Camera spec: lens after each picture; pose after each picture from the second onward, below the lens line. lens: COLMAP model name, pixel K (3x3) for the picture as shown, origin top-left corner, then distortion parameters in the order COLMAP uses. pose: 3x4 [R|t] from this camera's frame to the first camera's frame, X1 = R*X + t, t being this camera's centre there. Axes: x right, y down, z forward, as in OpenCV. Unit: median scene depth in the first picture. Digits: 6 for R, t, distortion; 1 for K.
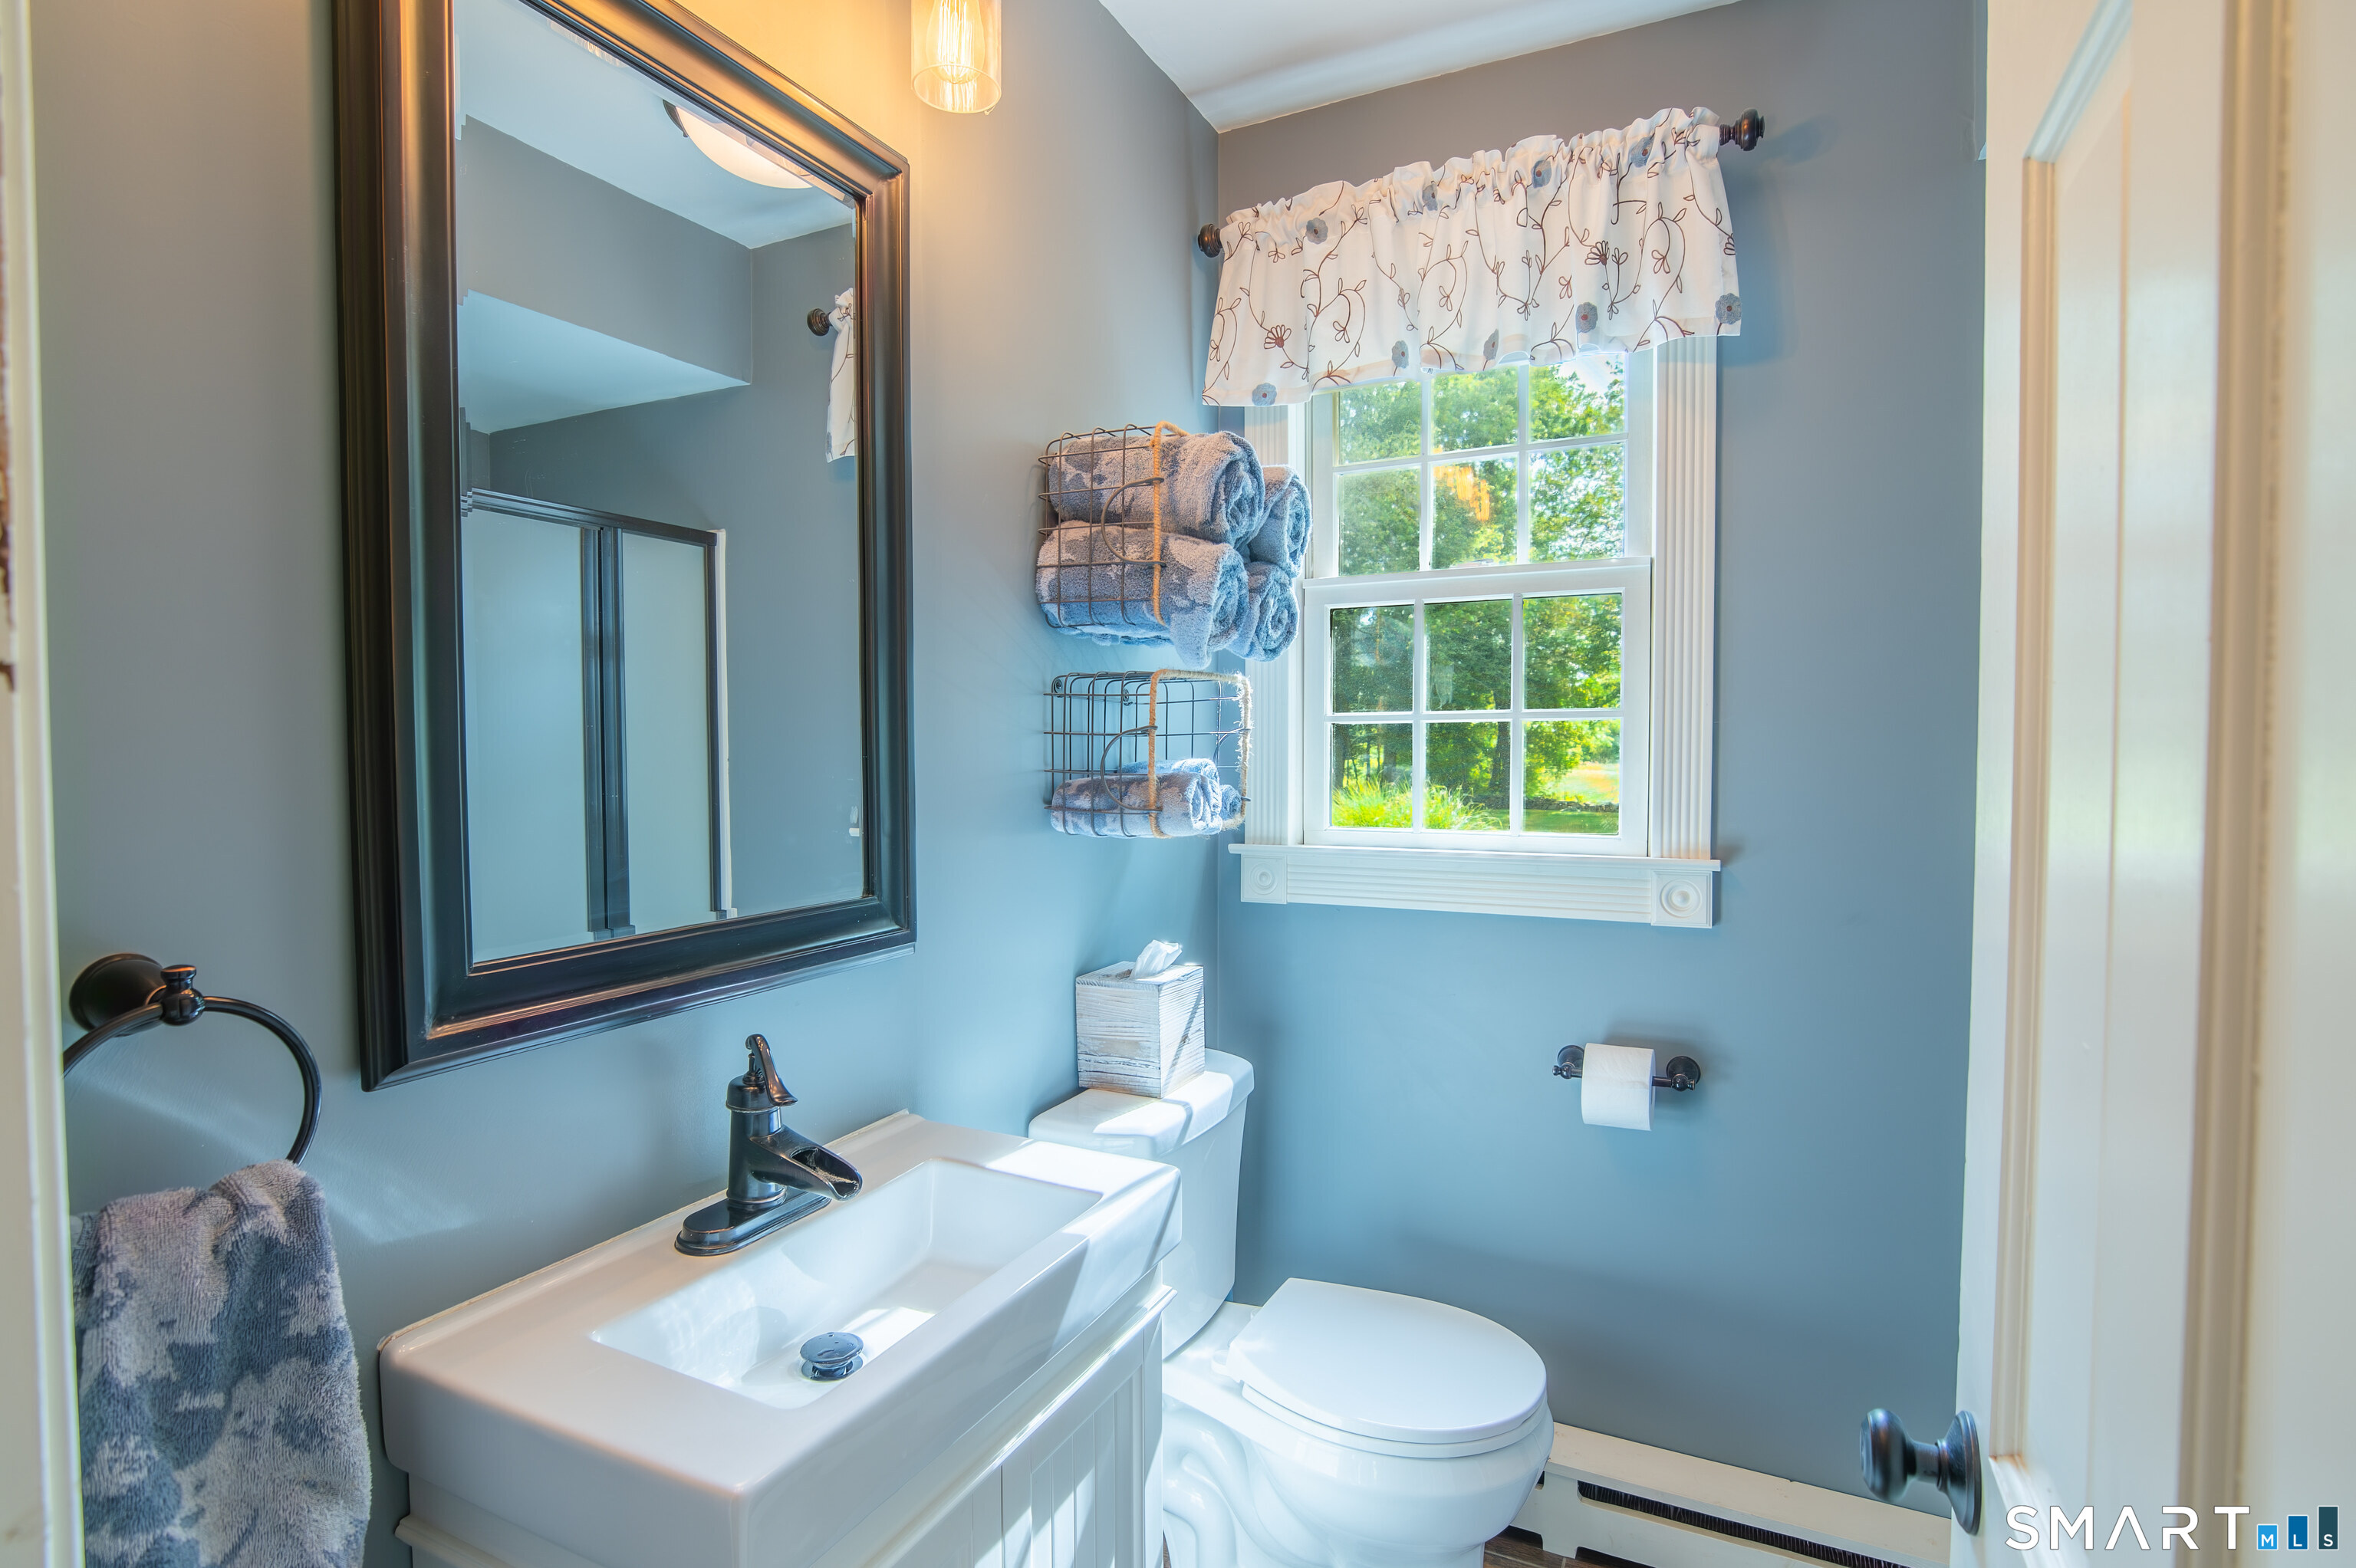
lens RADIAL K [[1165.9, 0, 1170.7], [0, 1165.9, 791.3], [0, 0, 1]] dist [-0.026413, 0.005879]
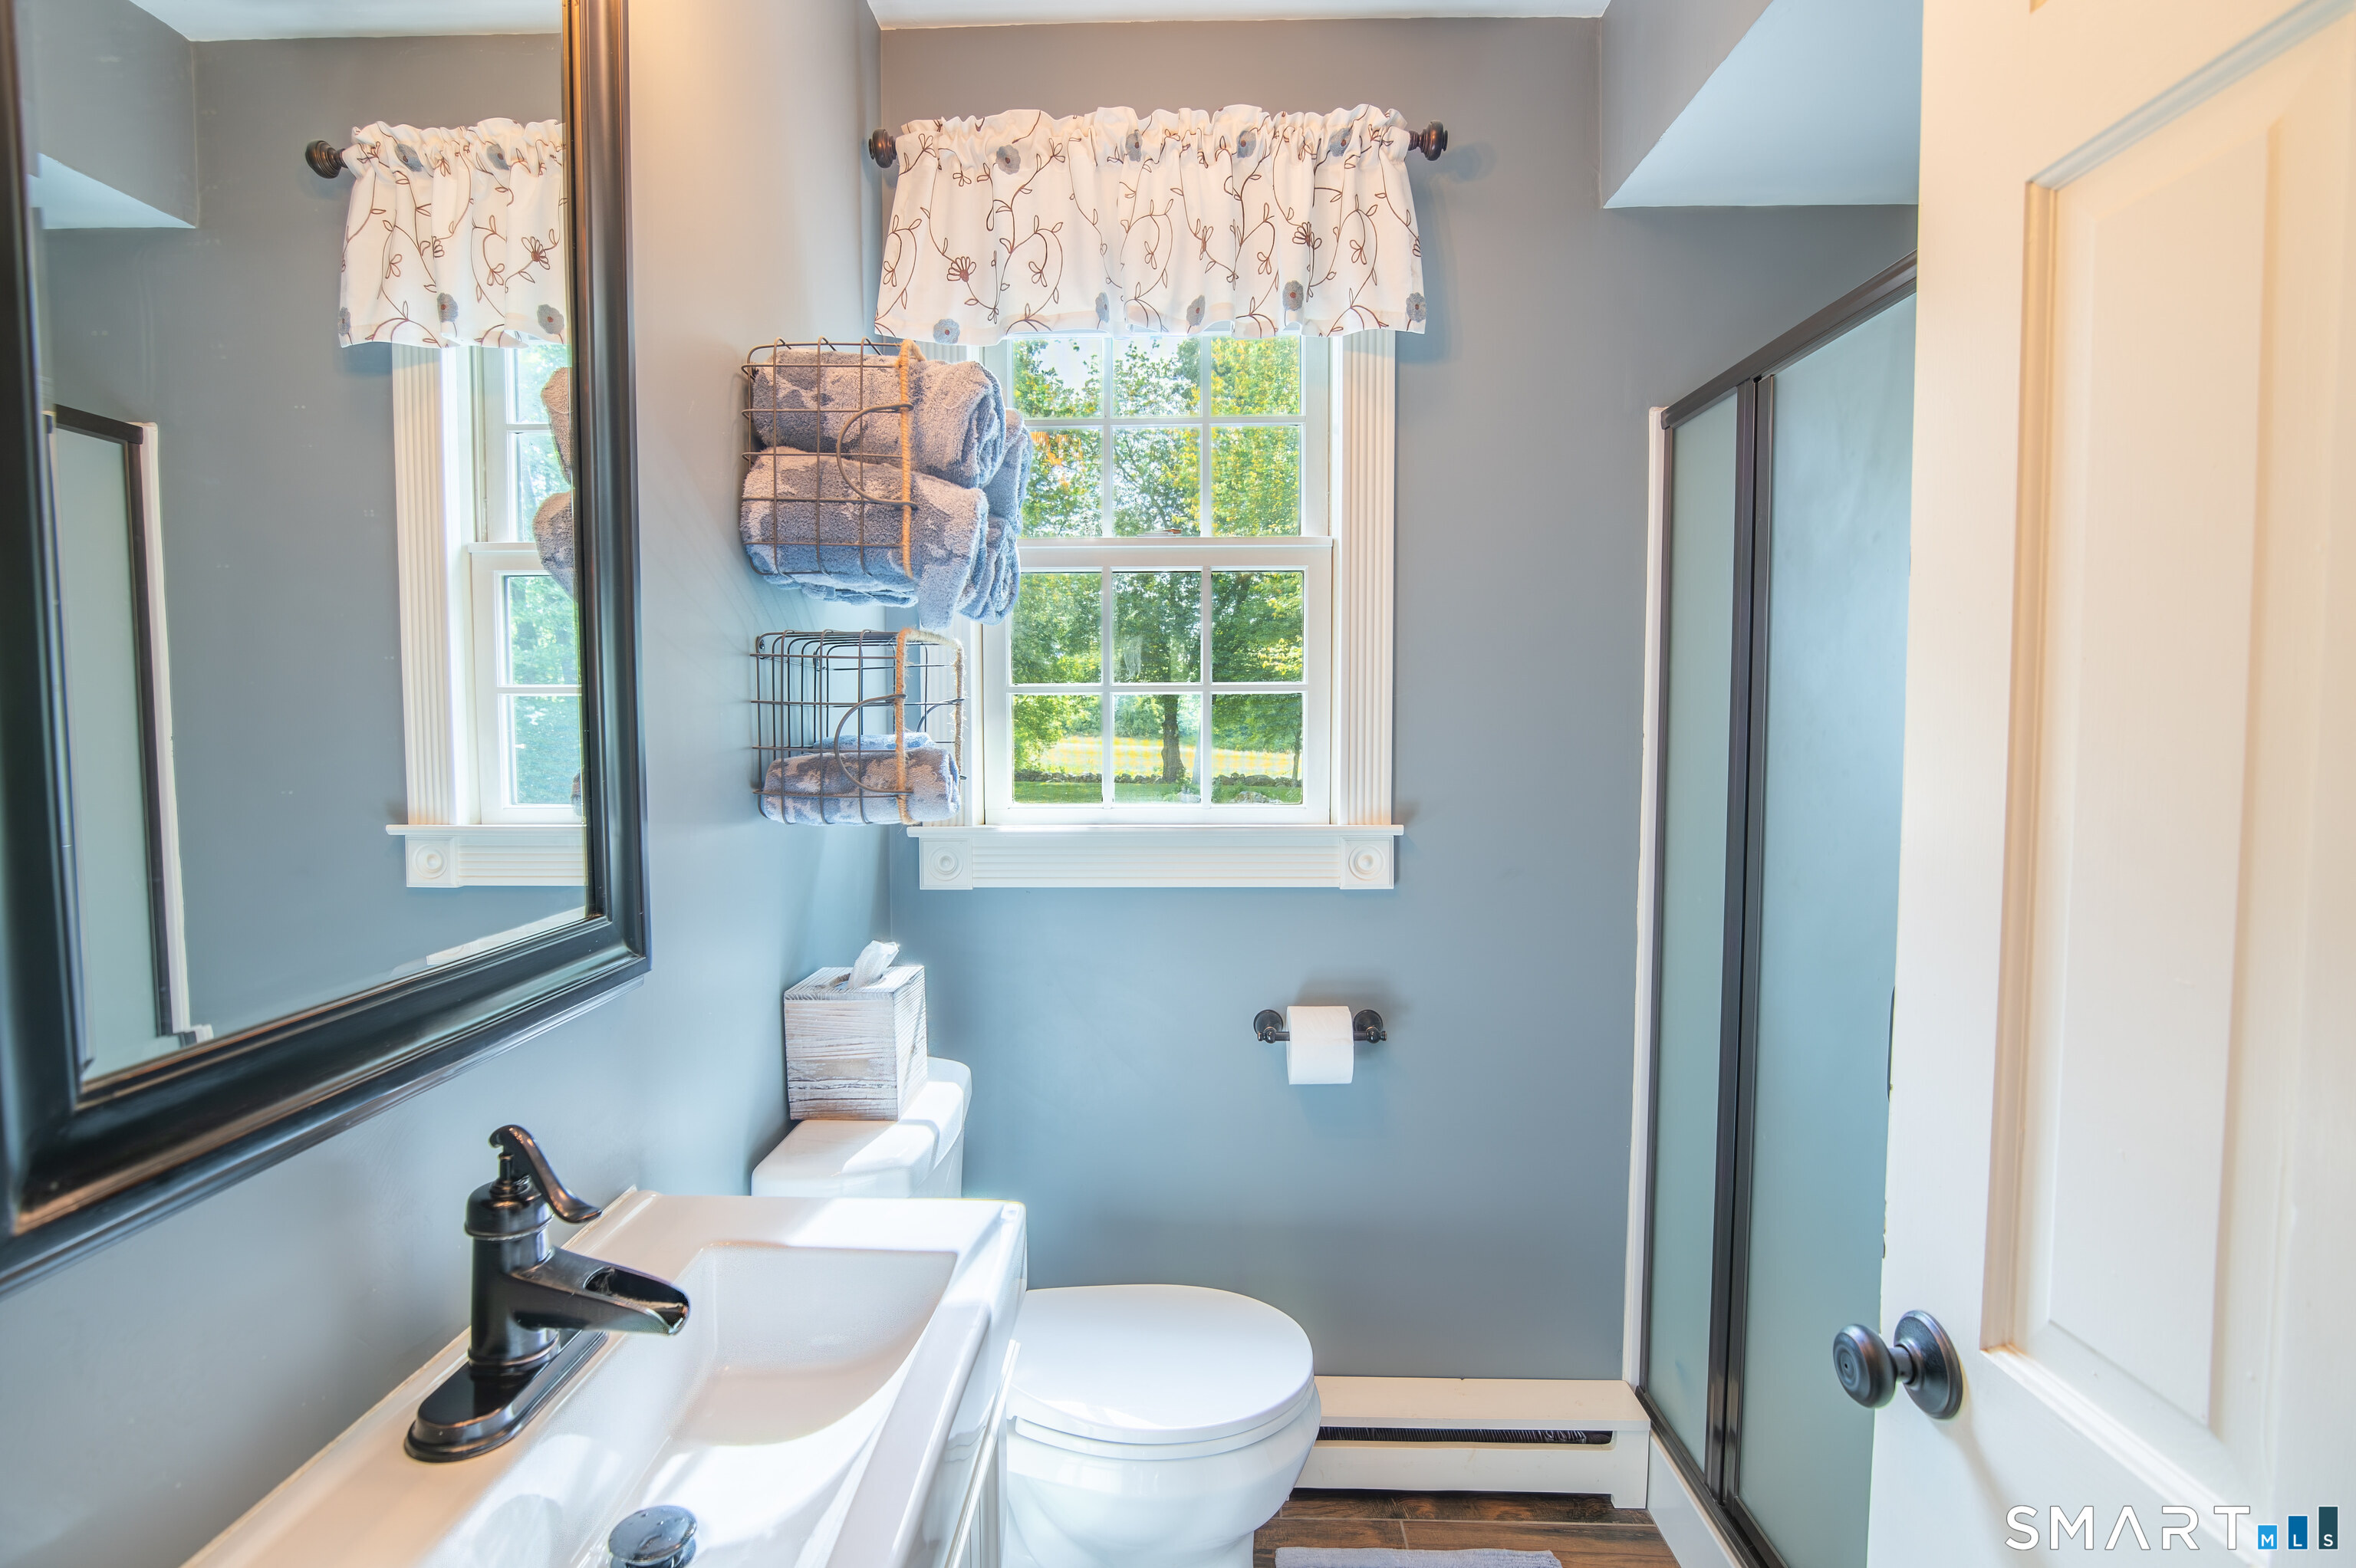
lens RADIAL K [[1149.7, 0, 1175.4], [0, 1149.7, 790.4], [0, 0, 1]] dist [-0.023660, 0.000785]
pose [[0.906158, -0.025366, 0.422178, -0.173406], [0.016258, 0.999551, 0.025161, -0.002780], [-0.422627, -0.015936, 0.906163, 0.130656]]
